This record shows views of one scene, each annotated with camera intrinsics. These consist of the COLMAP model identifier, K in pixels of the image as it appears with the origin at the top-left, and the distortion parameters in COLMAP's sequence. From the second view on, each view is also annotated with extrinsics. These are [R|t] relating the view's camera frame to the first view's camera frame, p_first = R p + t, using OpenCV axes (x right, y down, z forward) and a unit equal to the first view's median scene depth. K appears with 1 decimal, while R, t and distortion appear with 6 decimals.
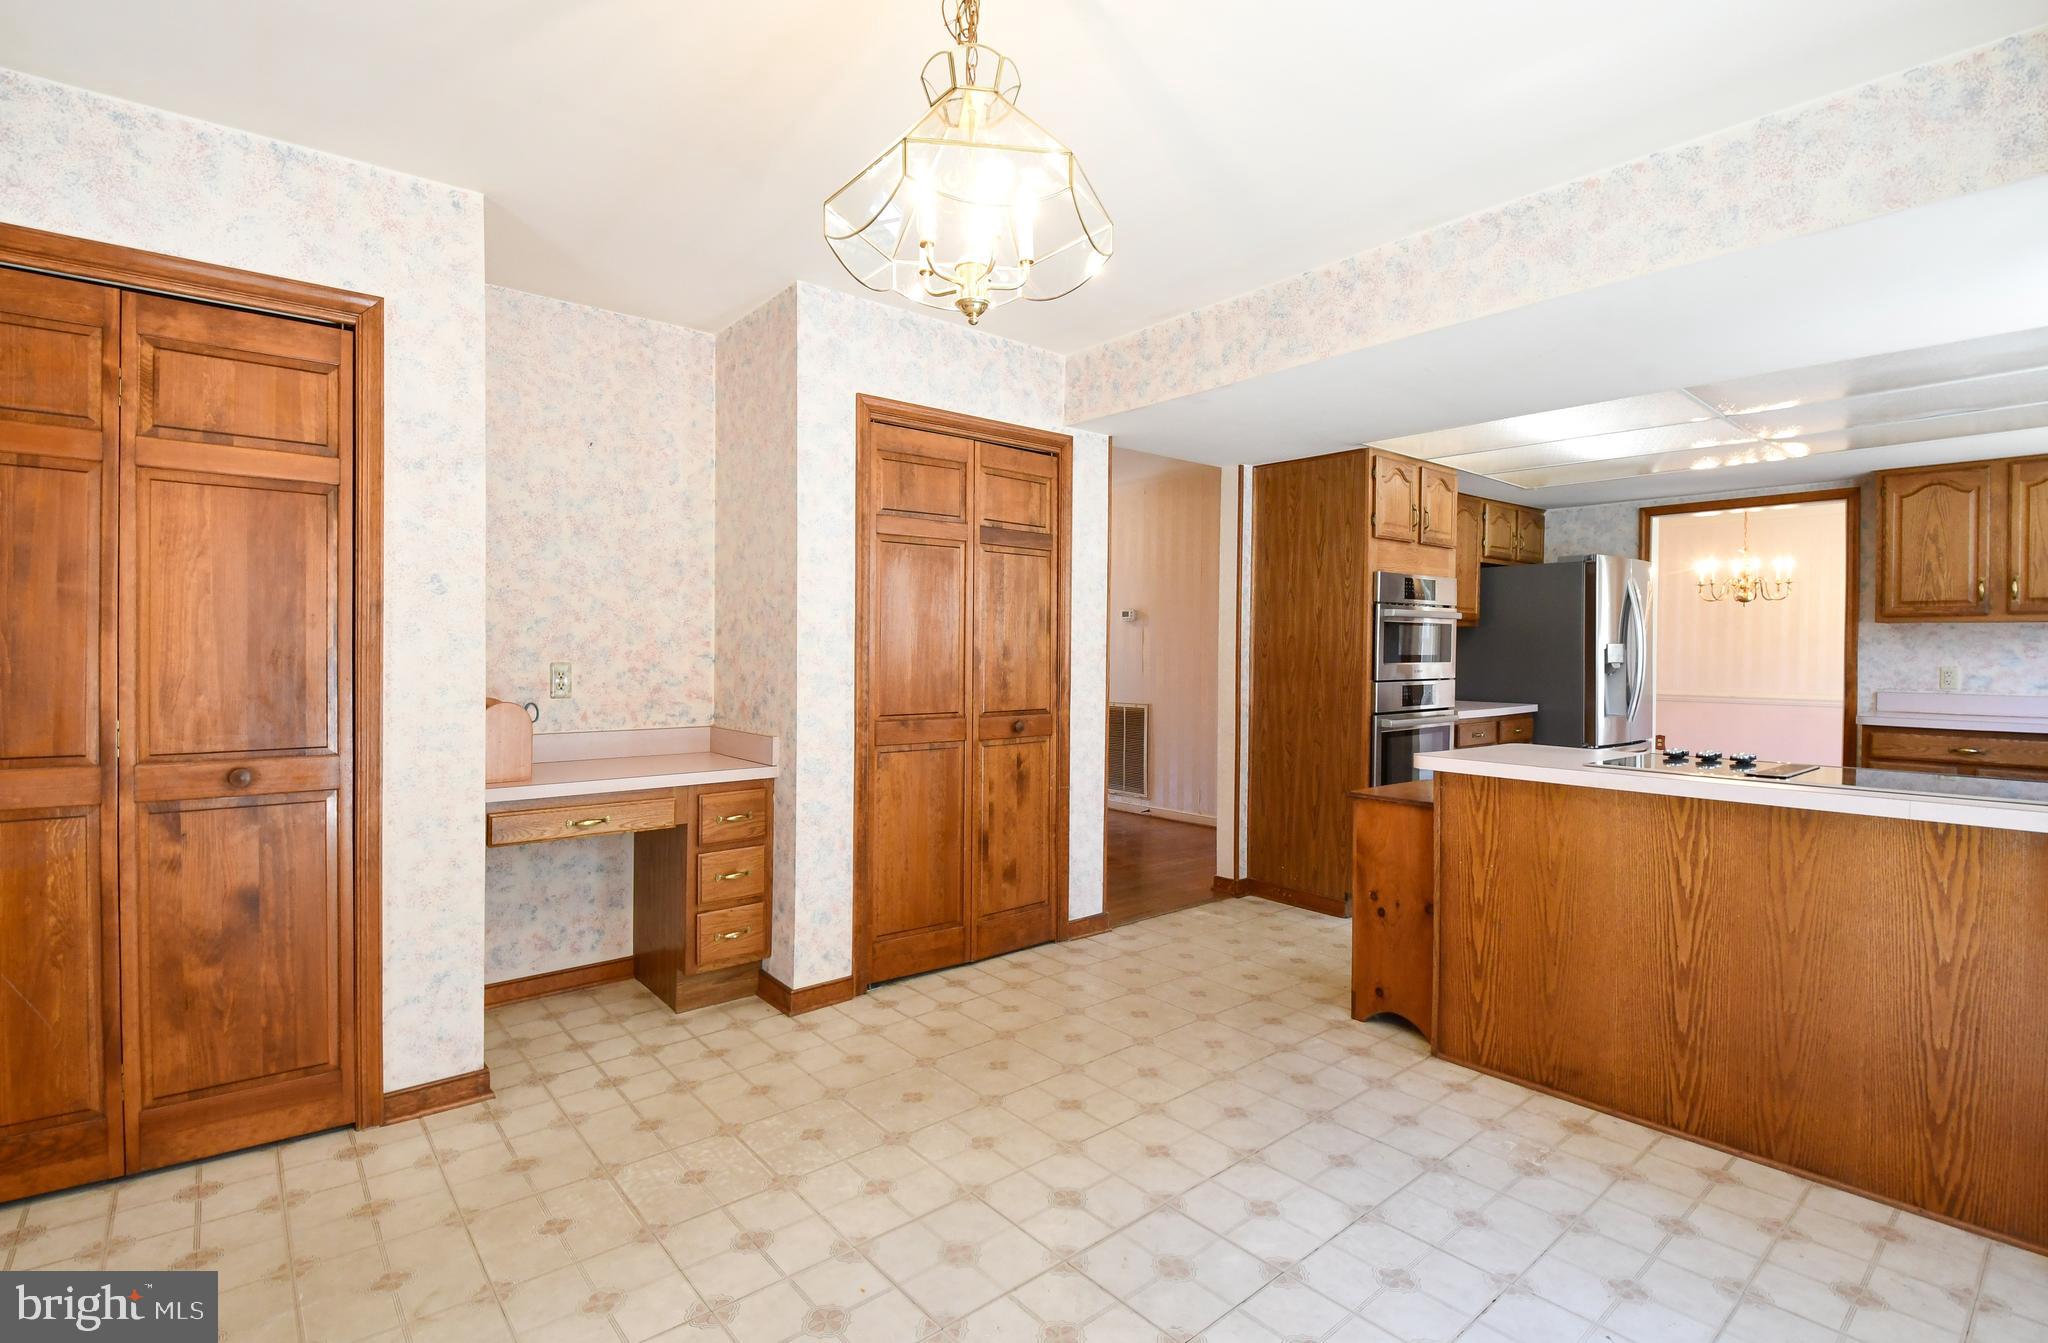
lens RADIAL K [[934.4, 0, 1014.7], [0, 934.4, 656.4], [0, 0, 1]] dist [0.000093, -0.008352]
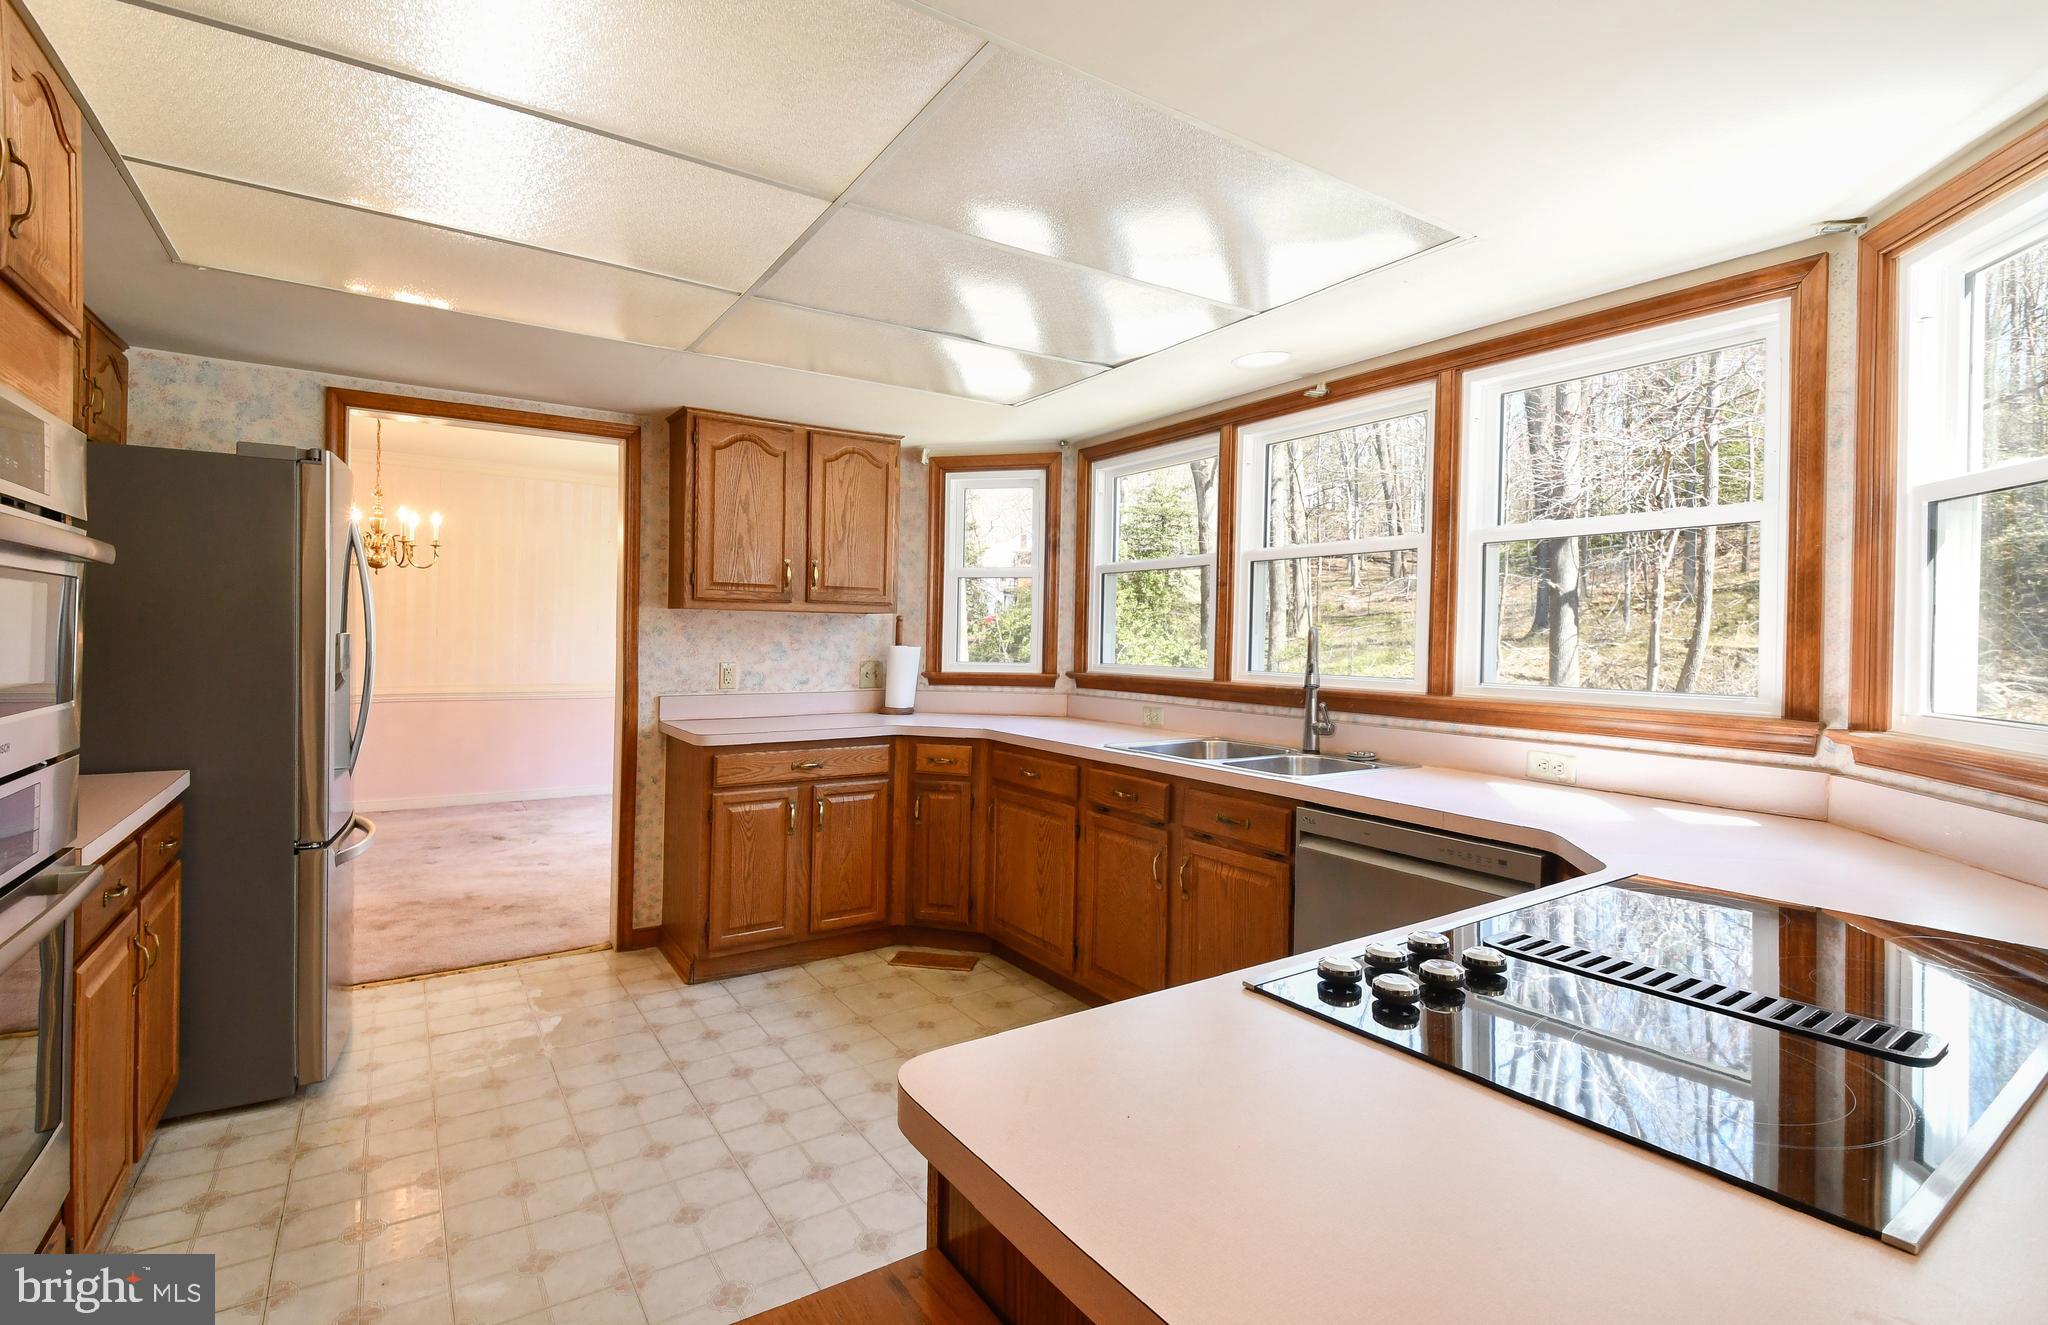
lens RADIAL K [[944.6, 0, 1039.7], [0, 944.6, 639.7], [0, 0, 1]] dist [-0.014712, -0.000617]
pose [[0.073287, -0.008893, 0.997271, 0.251776], [-0.002523, 0.999955, 0.009102, -0.025555], [-0.997308, -0.003183, 0.073261, 0.940940]]
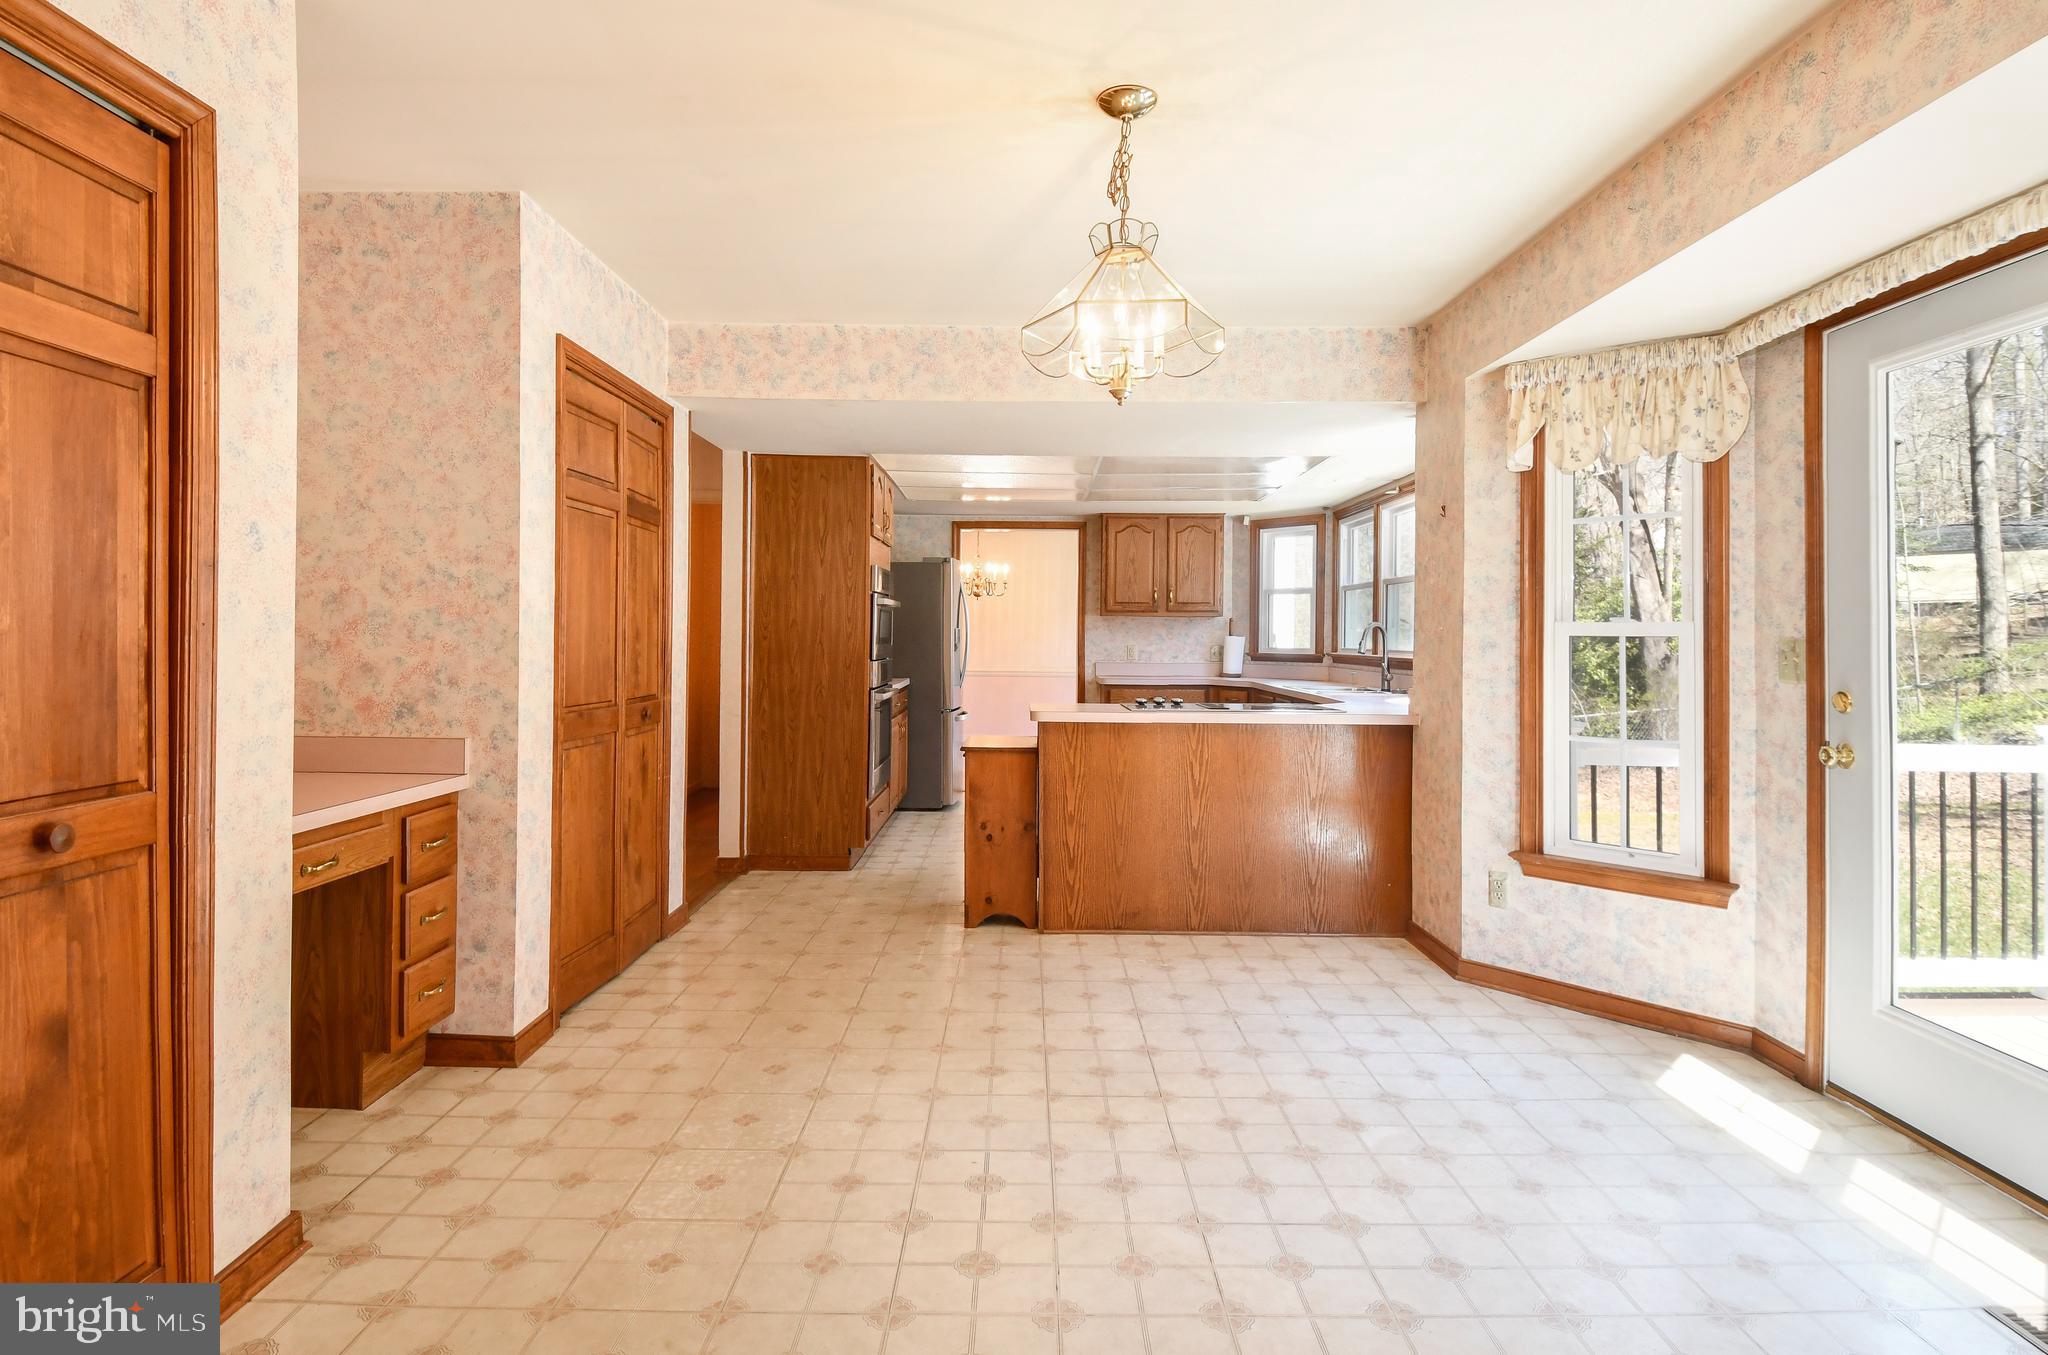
lens RADIAL K [[1054.6, 0, 1008.9], [0, 1054.6, 647.2], [0, 0, 1]] dist [-0.002147, -0.009547]
pose [[0.641502, -0.006913, 0.767090, -0.663552], [0.000092, 0.999960, 0.008935, -0.001052], [-0.767121, -0.005661, 0.641477, 0.050426]]
